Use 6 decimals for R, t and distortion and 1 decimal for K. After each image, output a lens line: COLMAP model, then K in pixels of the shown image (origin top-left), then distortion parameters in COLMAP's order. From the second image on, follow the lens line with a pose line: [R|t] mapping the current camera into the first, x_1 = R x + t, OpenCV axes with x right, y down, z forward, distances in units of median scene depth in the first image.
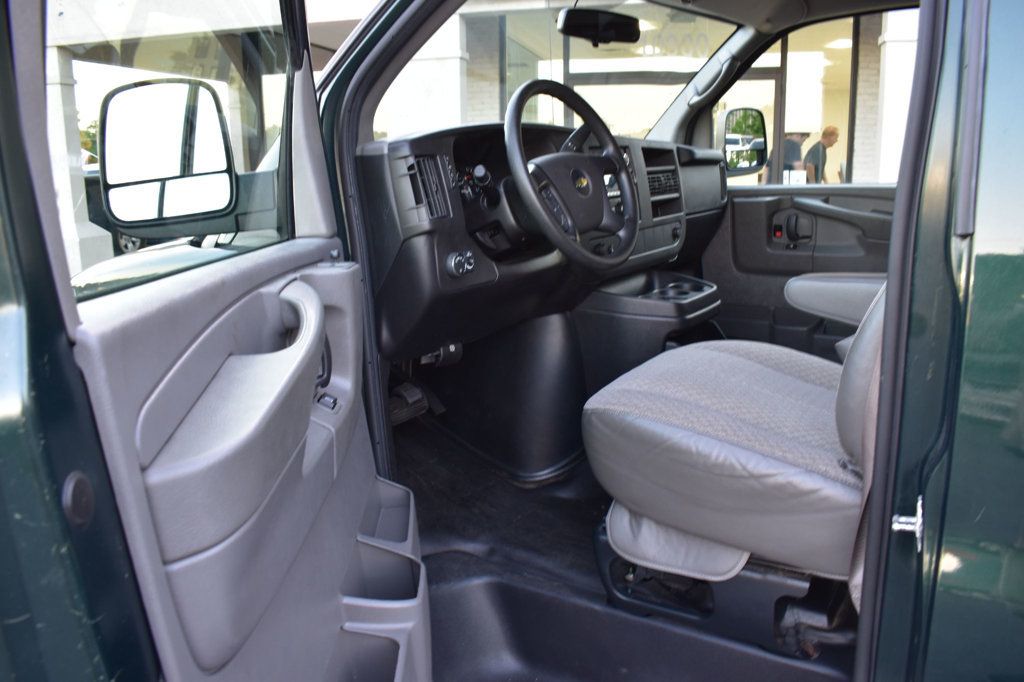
lens RADIAL K [[813.2, 0, 512.0], [0, 813.2, 341.0], [0, 0, 1]] dist [-0.081373, 0.005083]
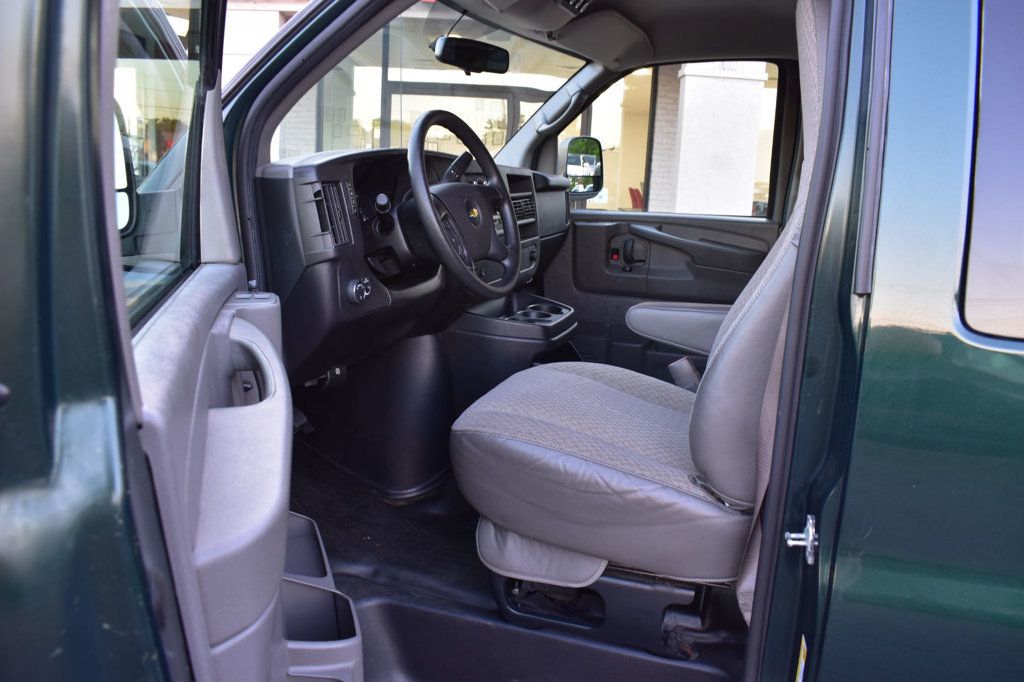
lens RADIAL K [[798.4, 0, 512.0], [0, 798.4, 341.0], [0, 0, 1]] dist [-0.085876, 0.007322]
pose [[0.969316, 0.010482, 0.245595, -0.110523], [-0.010348, 0.999945, -0.001836, -0.029912], [-0.245601, -0.000761, 0.969371, 0.002889]]
